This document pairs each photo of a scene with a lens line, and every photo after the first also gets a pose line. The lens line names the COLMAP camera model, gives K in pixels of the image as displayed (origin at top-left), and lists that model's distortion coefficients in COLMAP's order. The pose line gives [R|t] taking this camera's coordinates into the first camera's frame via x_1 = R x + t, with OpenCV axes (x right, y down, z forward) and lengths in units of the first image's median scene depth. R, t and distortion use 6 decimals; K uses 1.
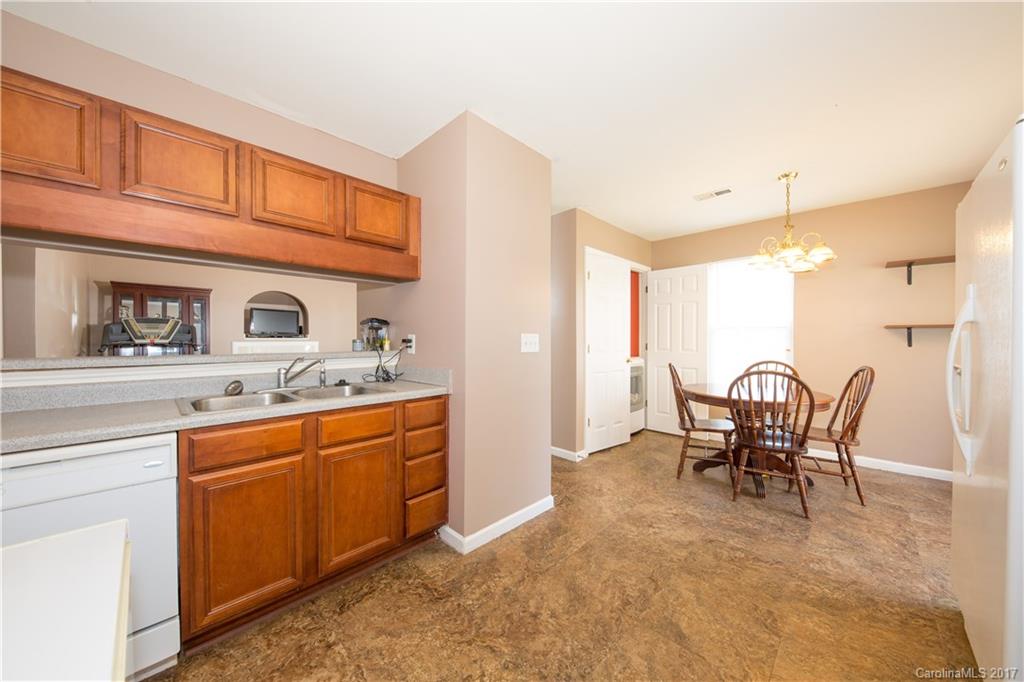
lens RADIAL K [[354.3, 0, 505.0], [0, 354.3, 339.7], [0, 0, 1]] dist [-0.013339, -0.000329]
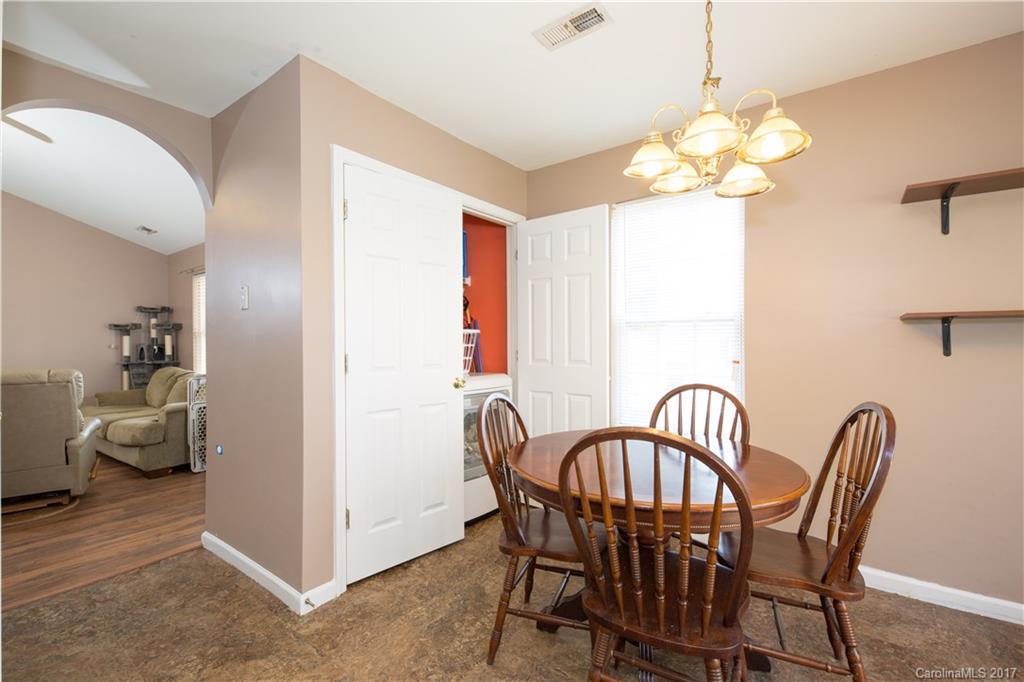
lens RADIAL K [[440.7, 0, 514.7], [0, 440.7, 341.6], [0, 0, 1]] dist [0.001484, 0.000221]
pose [[0.989379, -0.004684, 0.145282, 0.440584], [0.005217, 0.999981, -0.003287, -0.001430], [-0.145263, 0.004010, 0.989385, 0.449541]]
